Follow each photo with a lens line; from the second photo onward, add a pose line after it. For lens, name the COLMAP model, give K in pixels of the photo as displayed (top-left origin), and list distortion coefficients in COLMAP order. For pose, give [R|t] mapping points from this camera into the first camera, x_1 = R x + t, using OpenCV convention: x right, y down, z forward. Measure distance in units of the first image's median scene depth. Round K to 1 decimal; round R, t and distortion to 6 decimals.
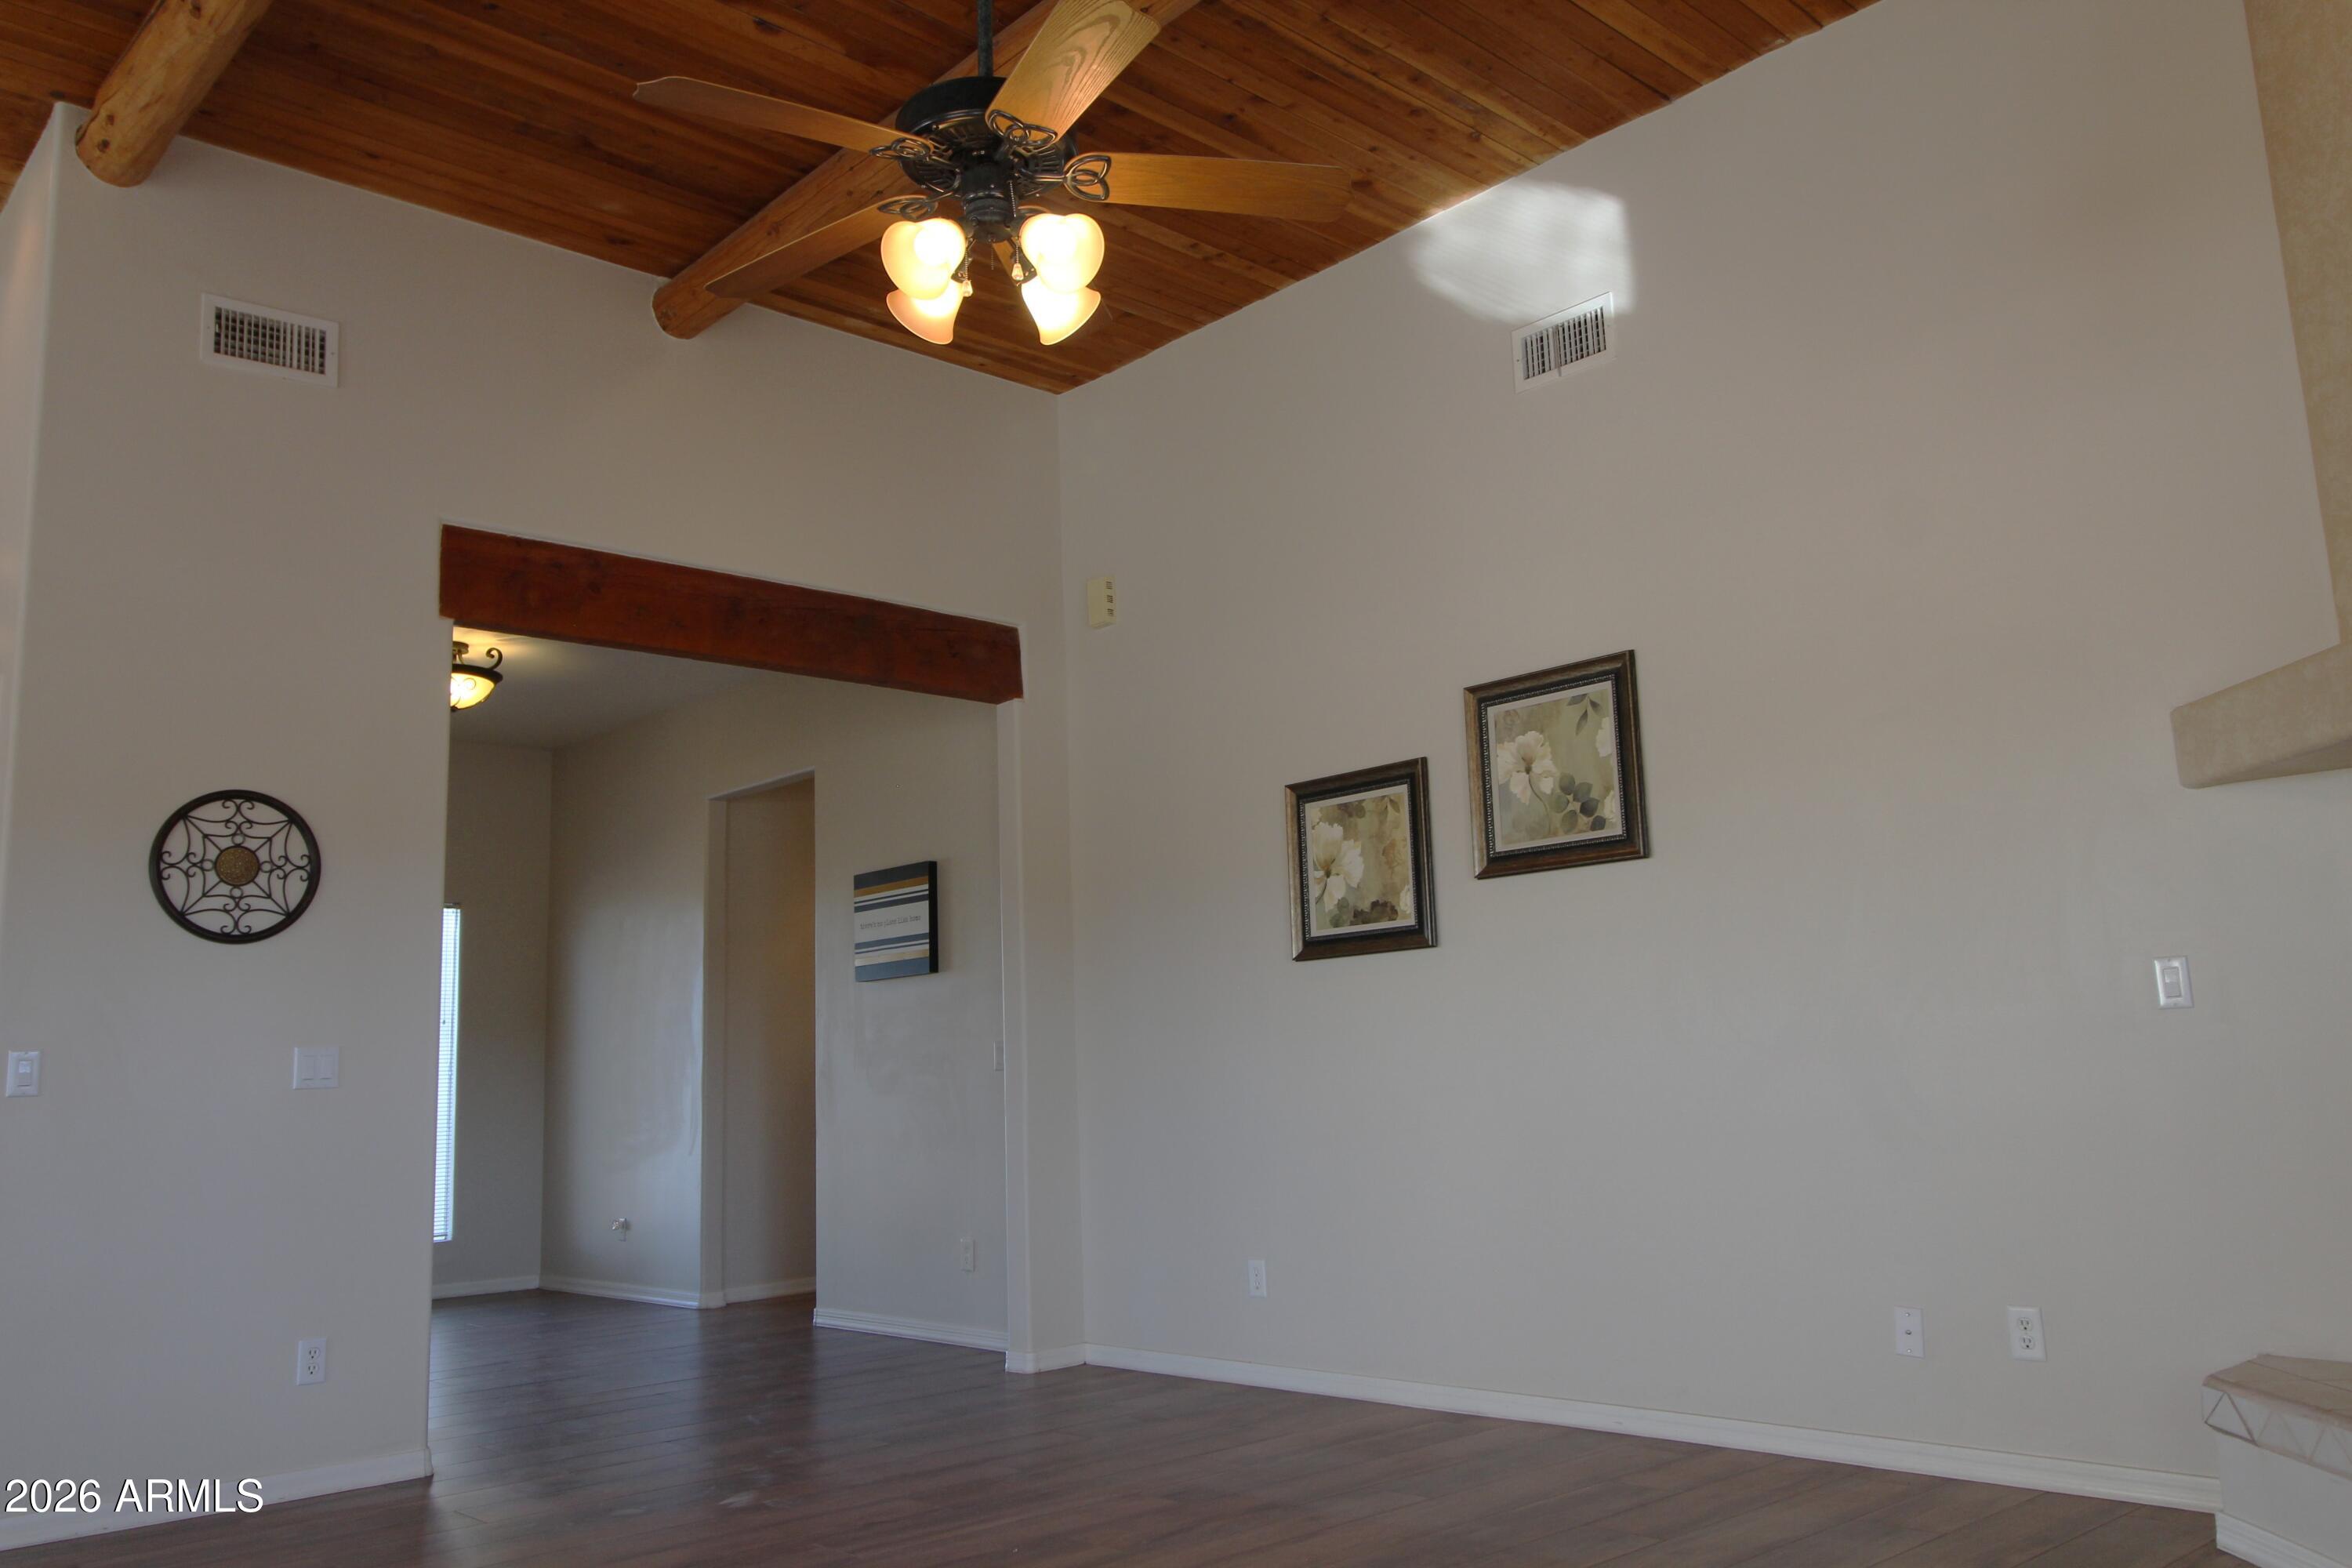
lens RADIAL K [[1789.0, 0, 1177.5], [0, 1789.0, 772.5], [0, 0, 1]] dist [0.017003, -0.013352]
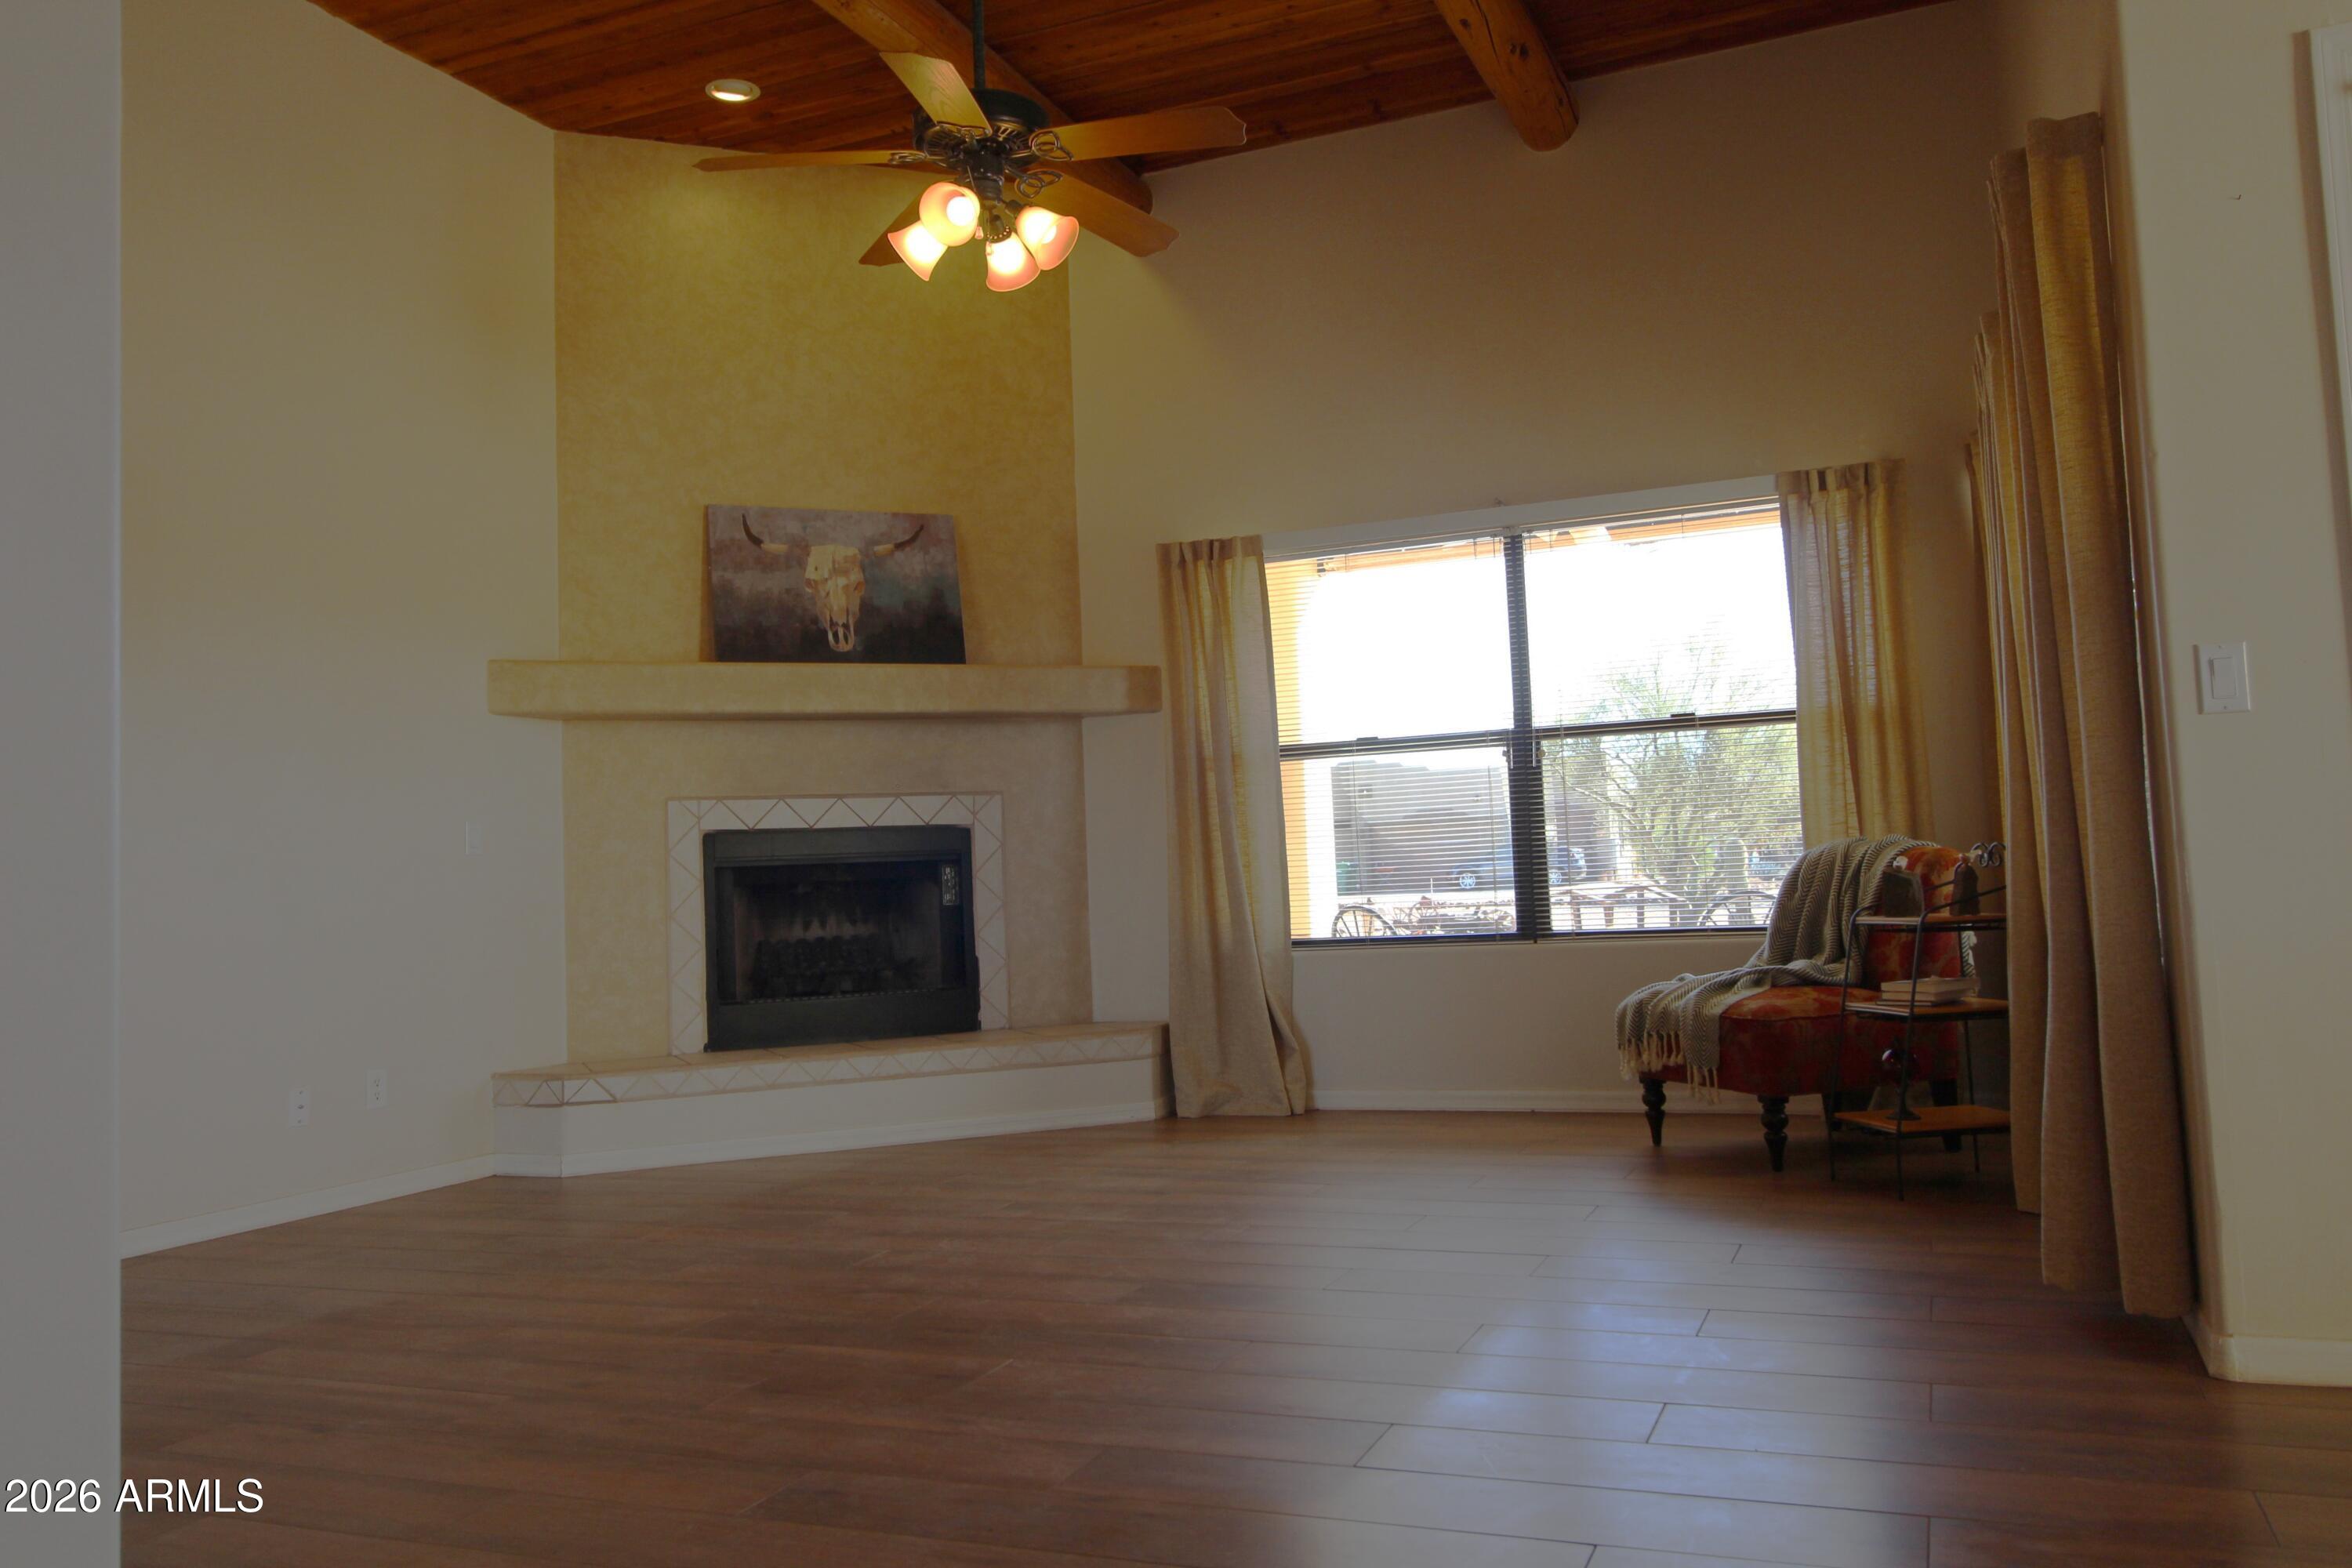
lens RADIAL K [[1789.0, 0, 1188.4], [0, 1789.0, 760.6], [0, 0, 1]] dist [0.017003, -0.013352]
pose [[-0.414658, 0.122190, 0.901736, -0.778138], [-0.096159, 0.979512, -0.176947, 0.193305], [-0.904882, -0.160083, -0.394413, 0.785371]]
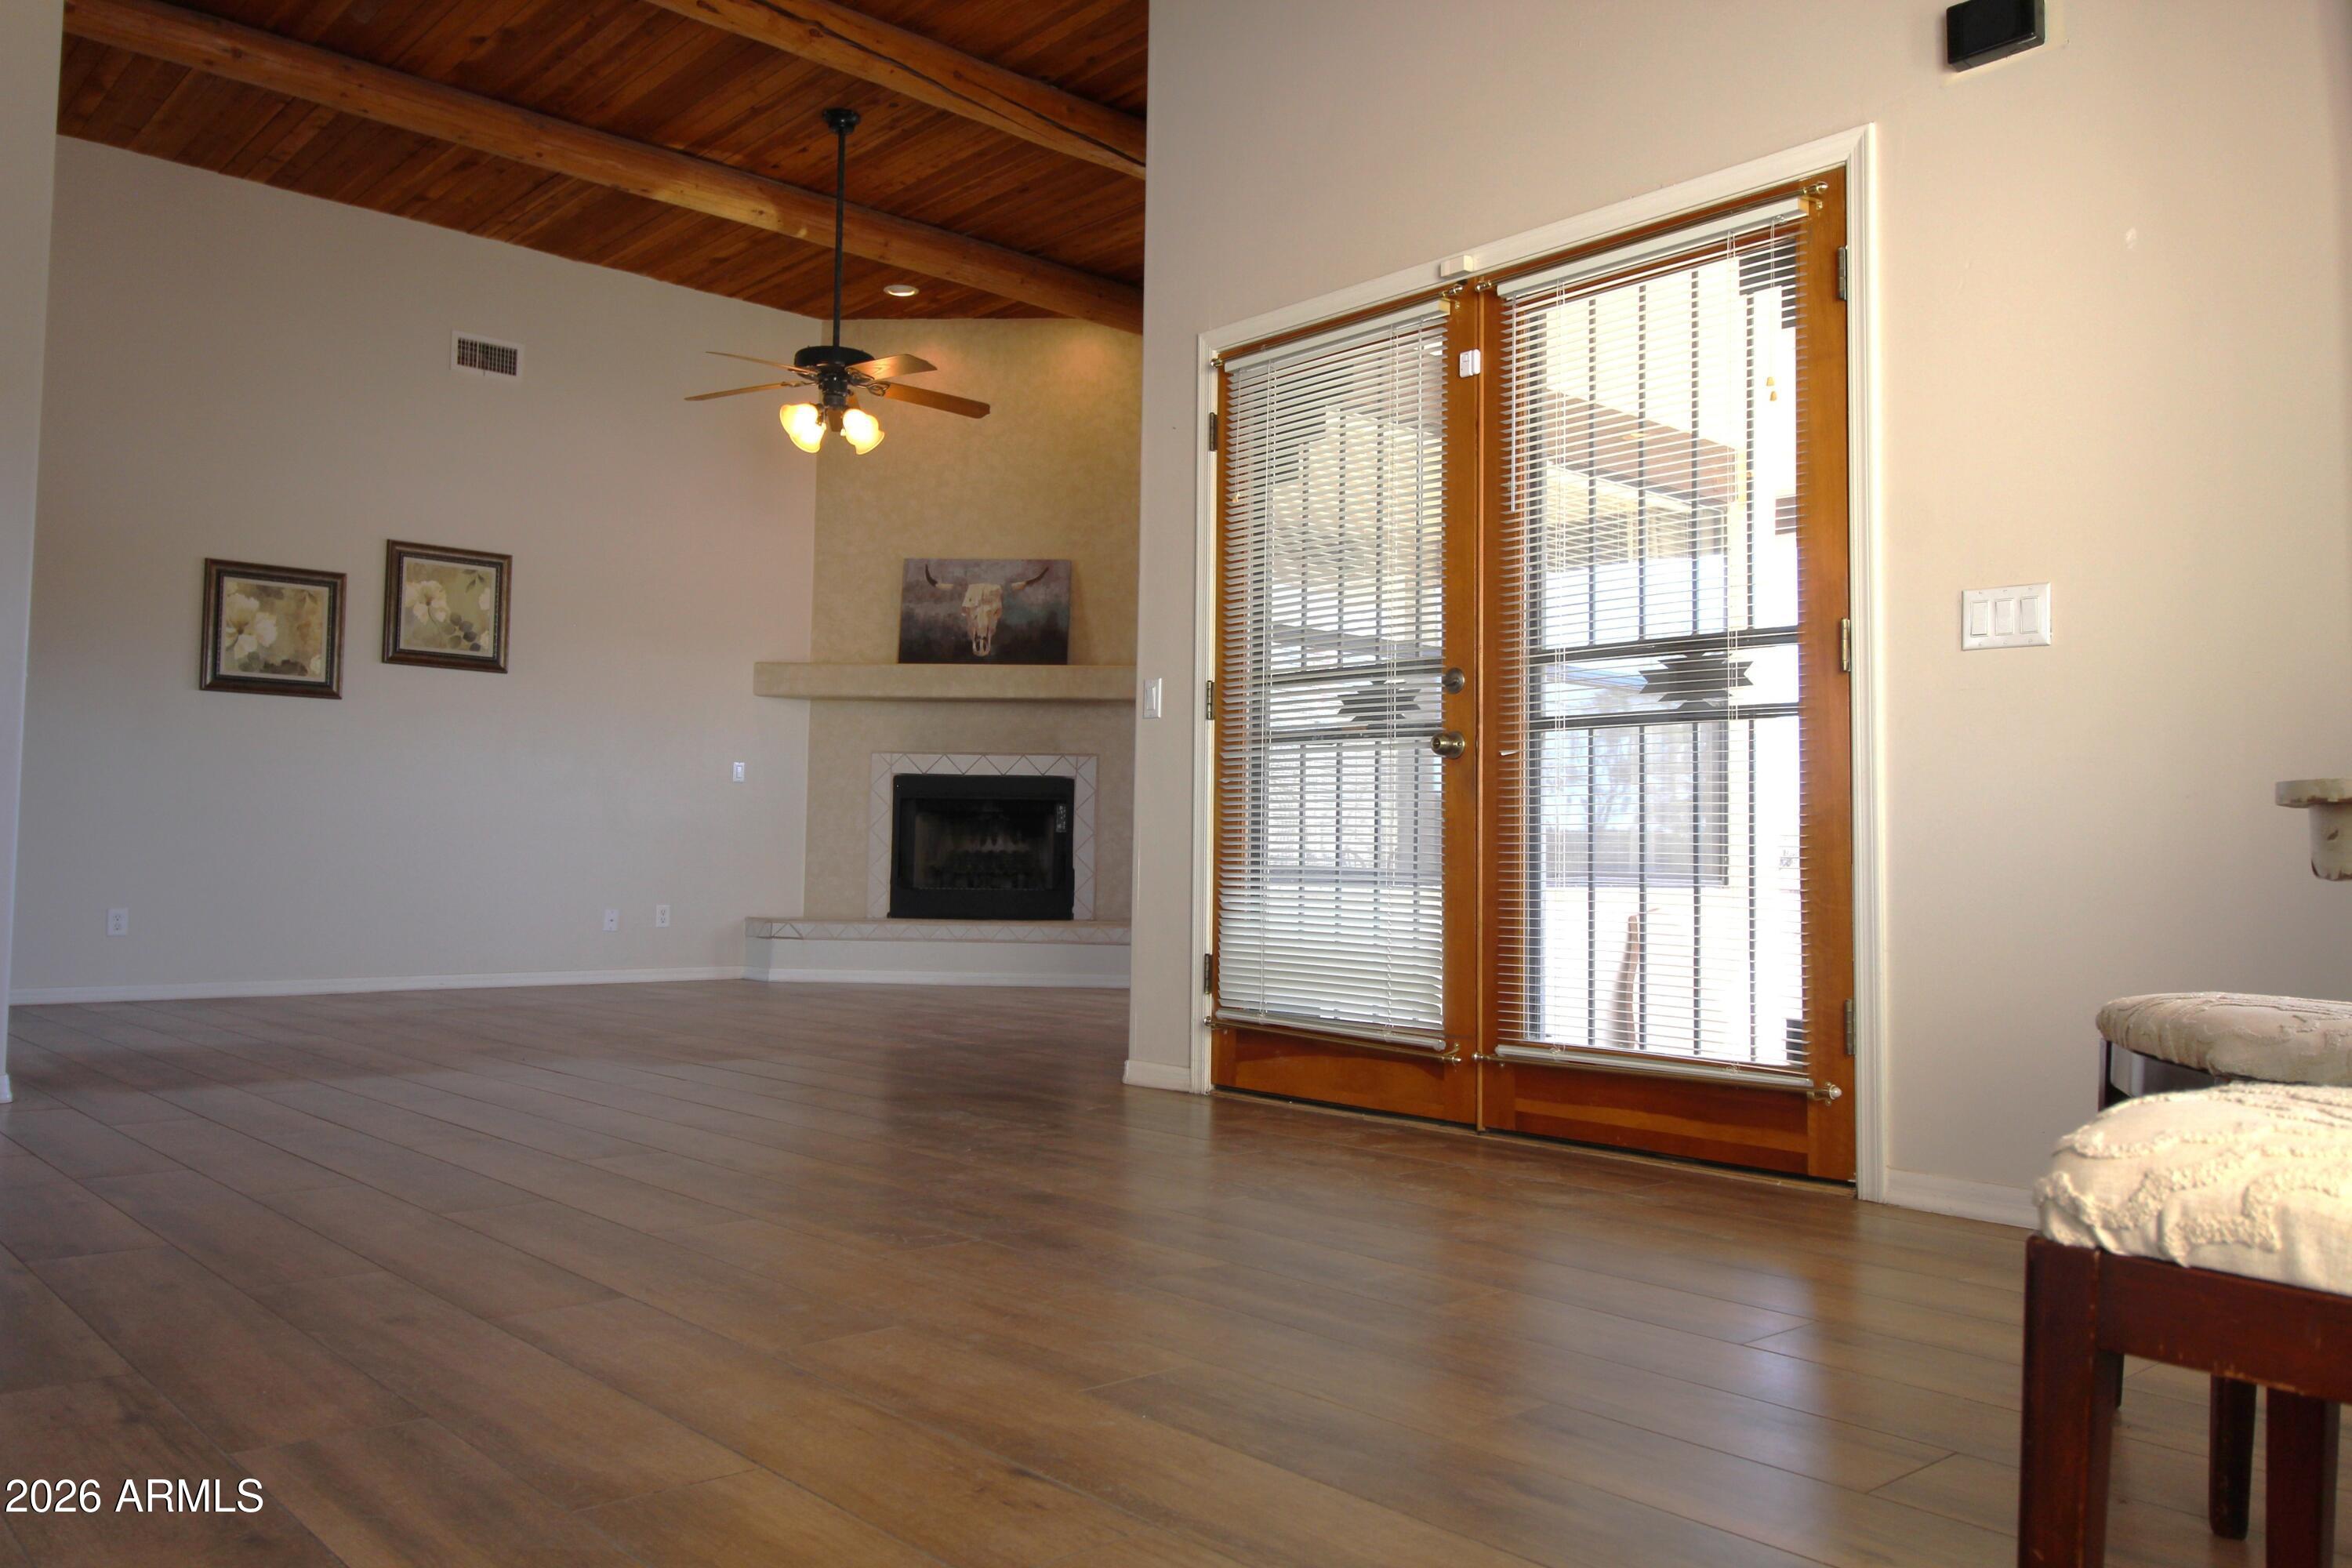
lens RADIAL K [[1789.0, 0, 1180.5], [0, 1789.0, 765.5], [0, 0, 1]] dist [0.017003, -0.013352]
pose [[0.025821, 0.094483, 0.995192, -1.377400], [-0.187958, 0.978227, -0.087996, 0.155446], [-0.981838, -0.184782, 0.043018, 0.226216]]
